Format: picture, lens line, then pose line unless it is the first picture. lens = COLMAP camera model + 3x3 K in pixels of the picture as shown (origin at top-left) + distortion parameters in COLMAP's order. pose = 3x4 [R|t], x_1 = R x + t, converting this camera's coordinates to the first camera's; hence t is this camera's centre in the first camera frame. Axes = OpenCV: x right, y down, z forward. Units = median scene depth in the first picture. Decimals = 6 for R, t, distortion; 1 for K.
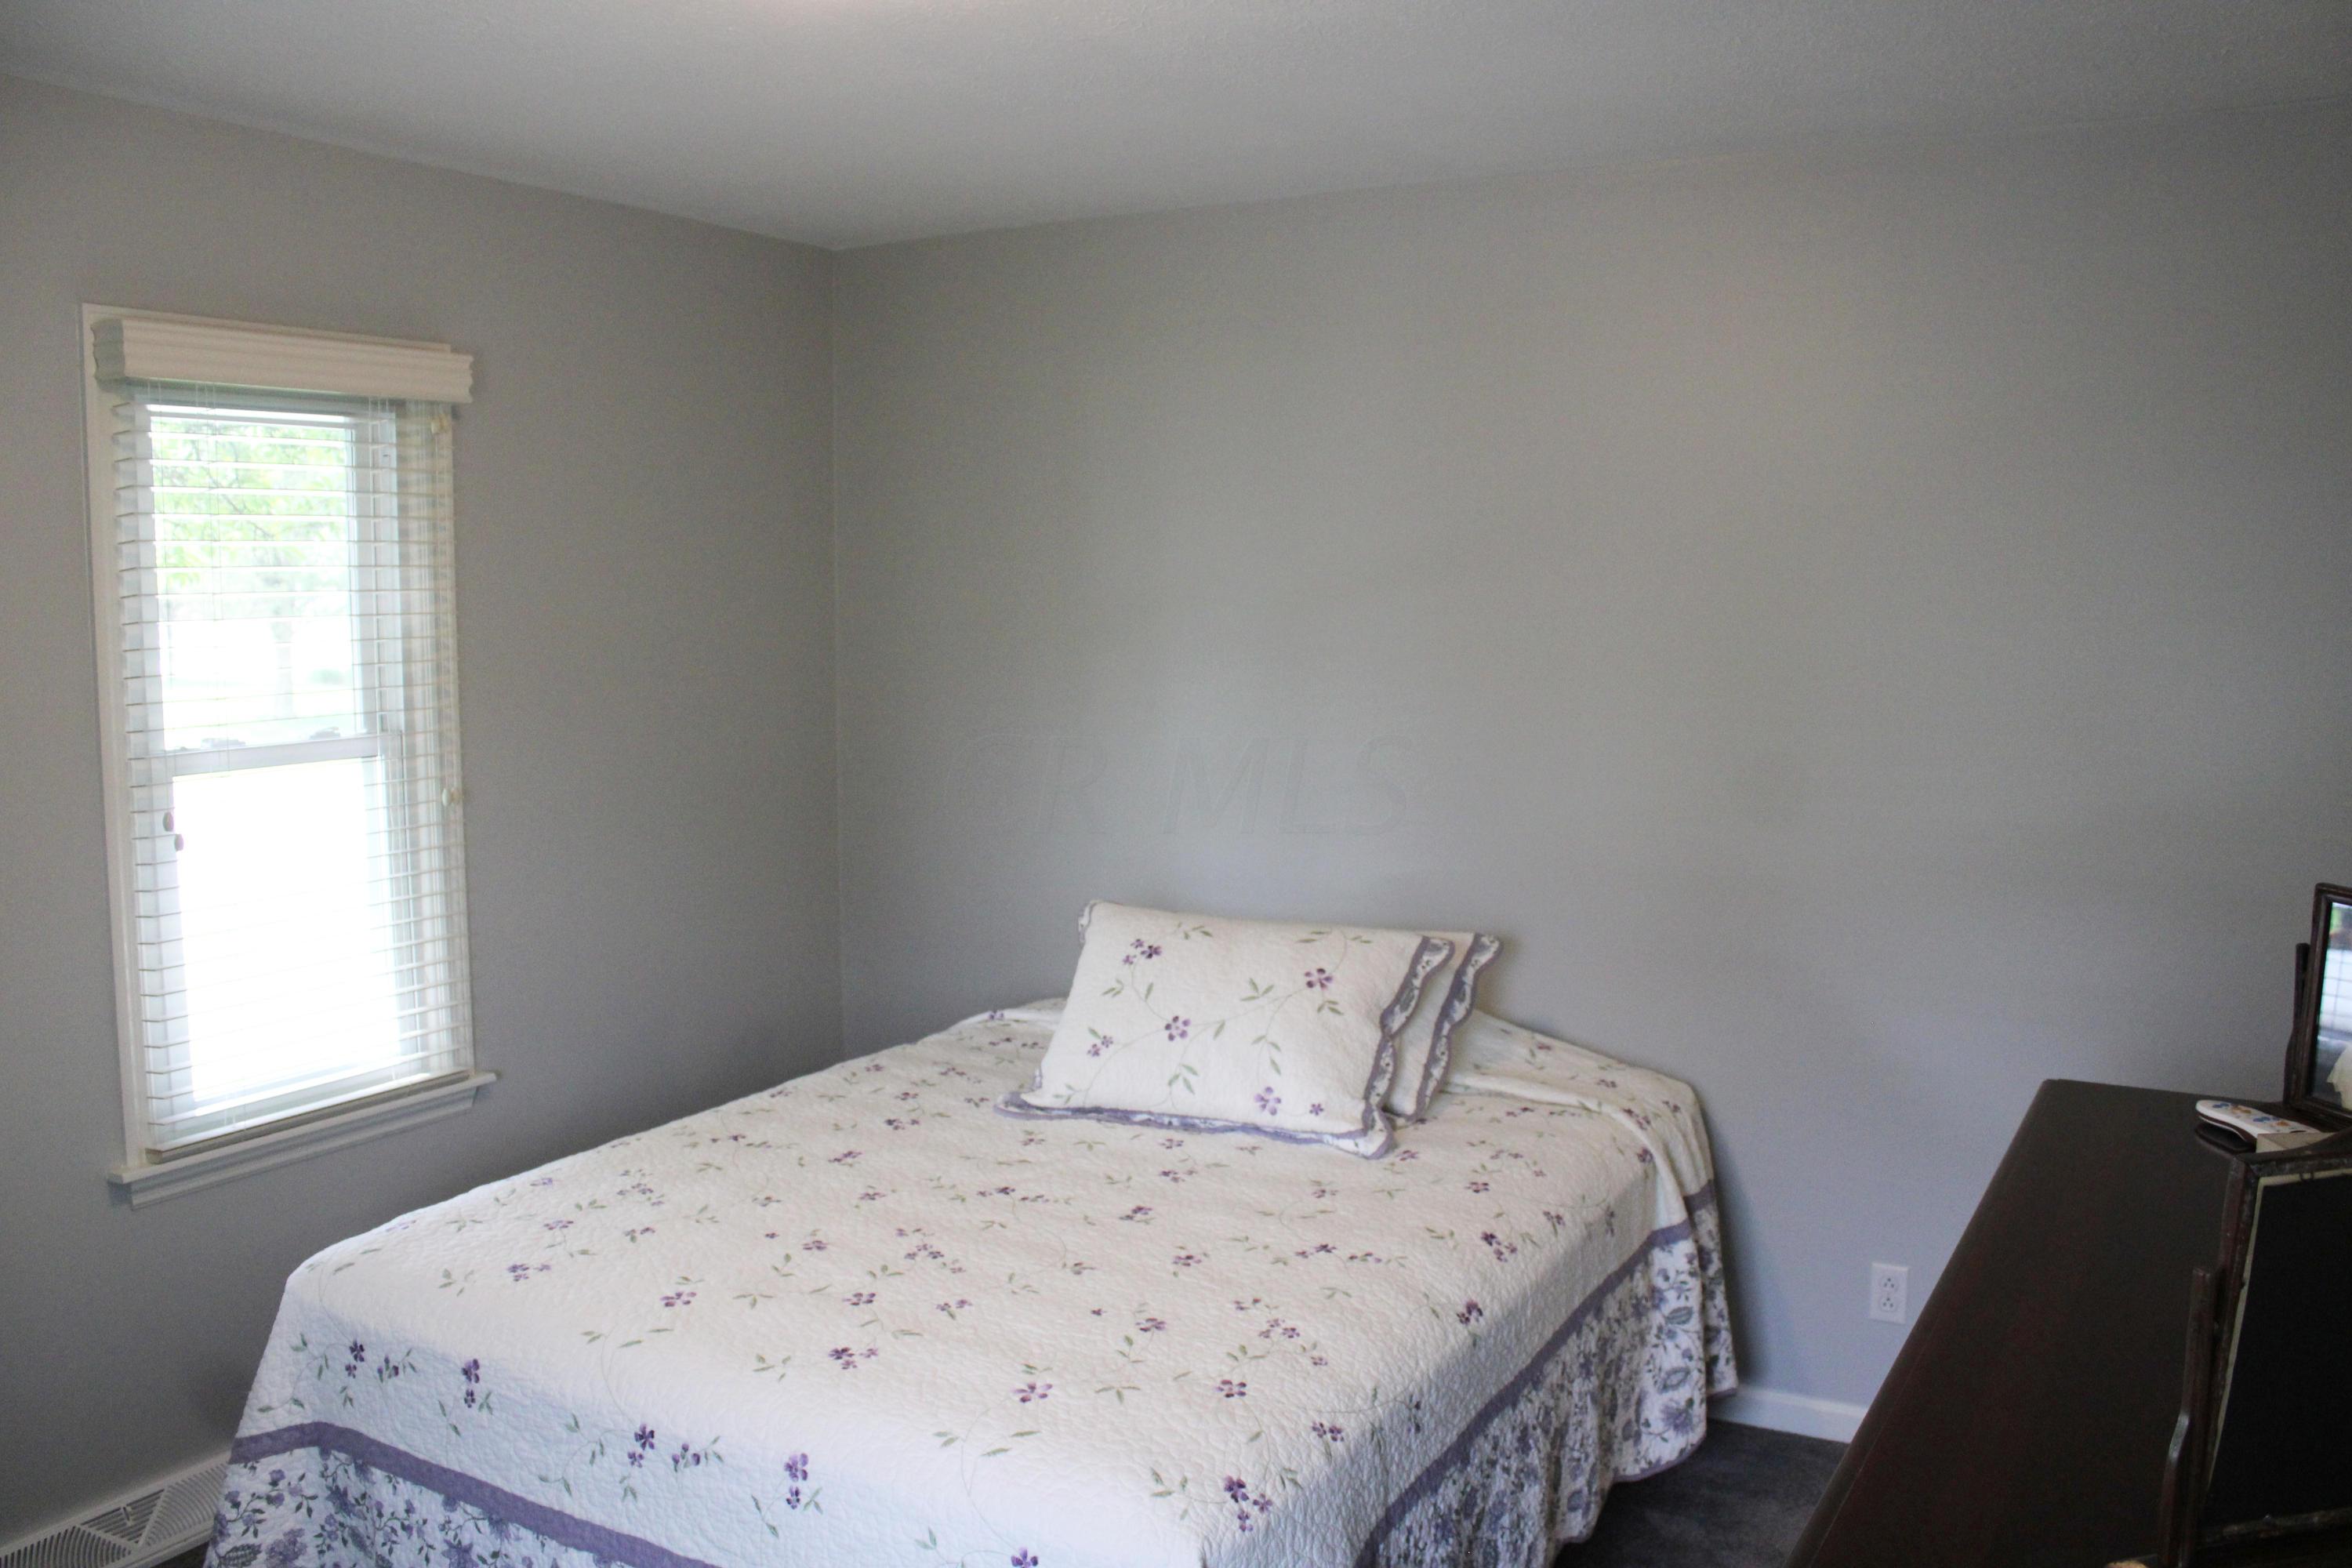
lens RADIAL K [[1961.8, 0, 1176.0], [0, 1961.8, 784.0], [0, 0, 1]] dist [-0.124170, 0.010170]
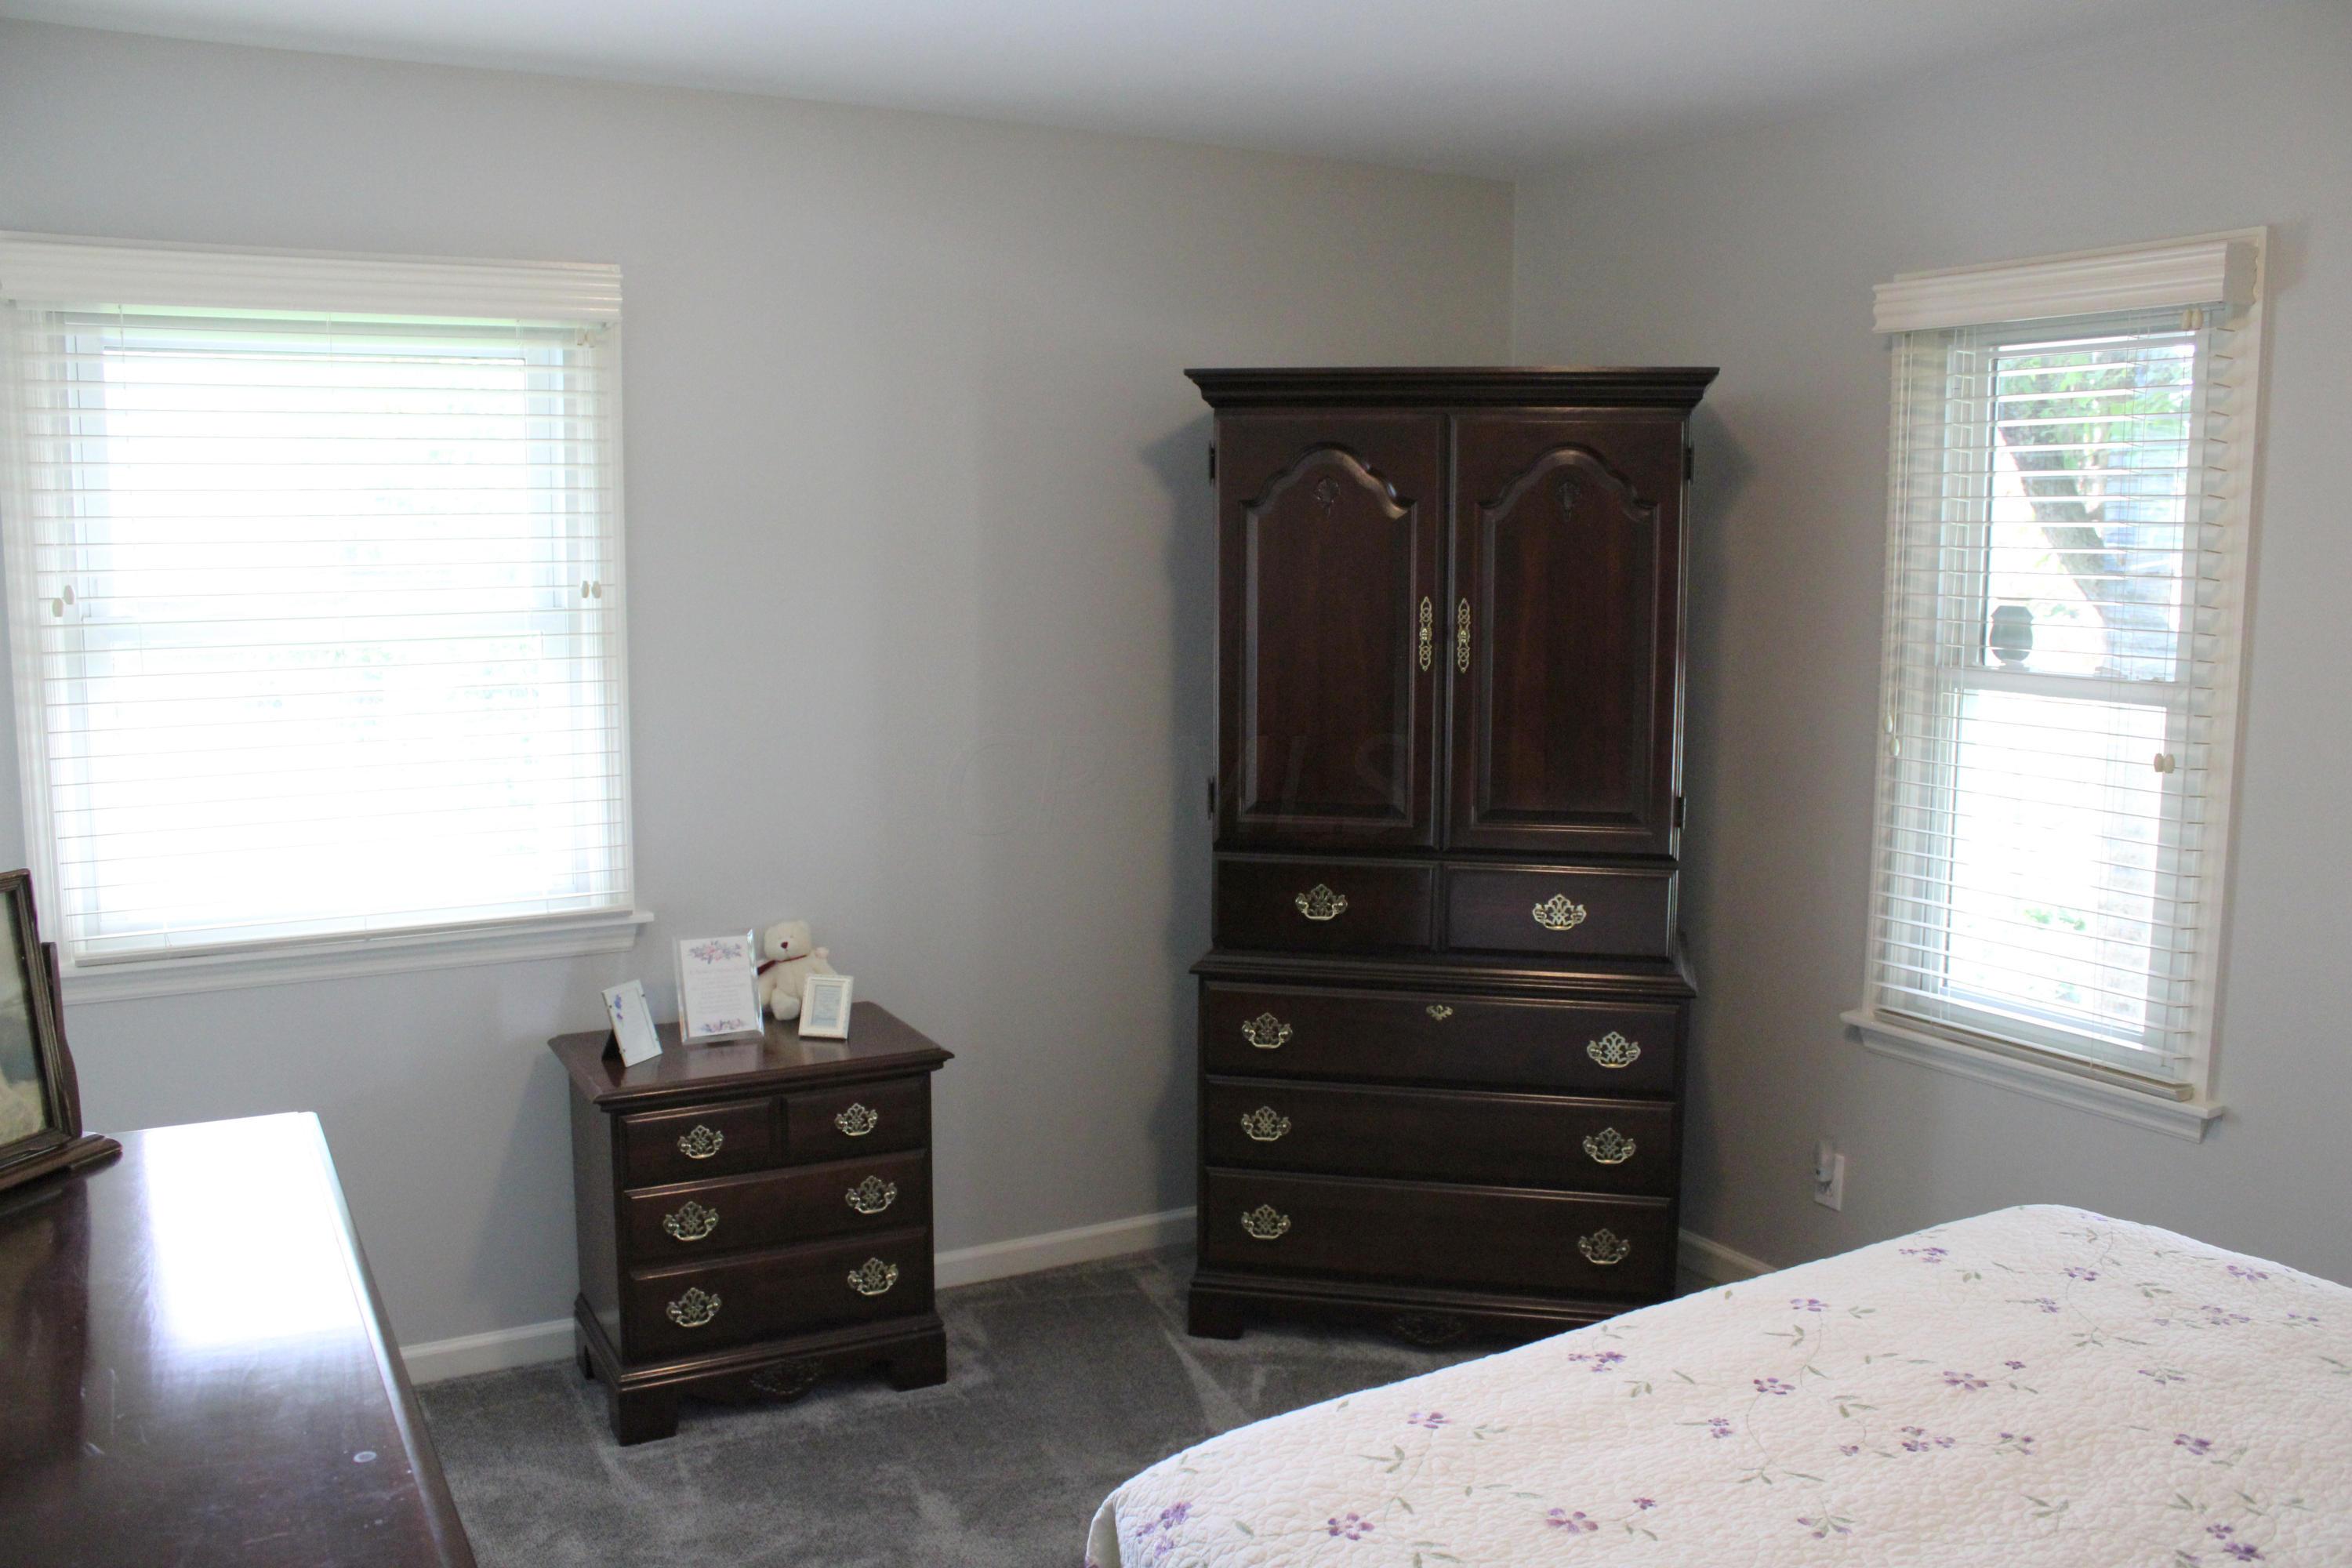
lens RADIAL K [[1961.8, 0, 1176.0], [0, 1961.8, 784.0], [0, 0, 1]] dist [-0.124170, 0.010170]
pose [[-0.479484, 0.129177, -0.867991, 0.586978], [-0.088012, 0.977041, 0.194024, -0.113287], [0.873126, 0.169425, -0.457106, 1.023698]]
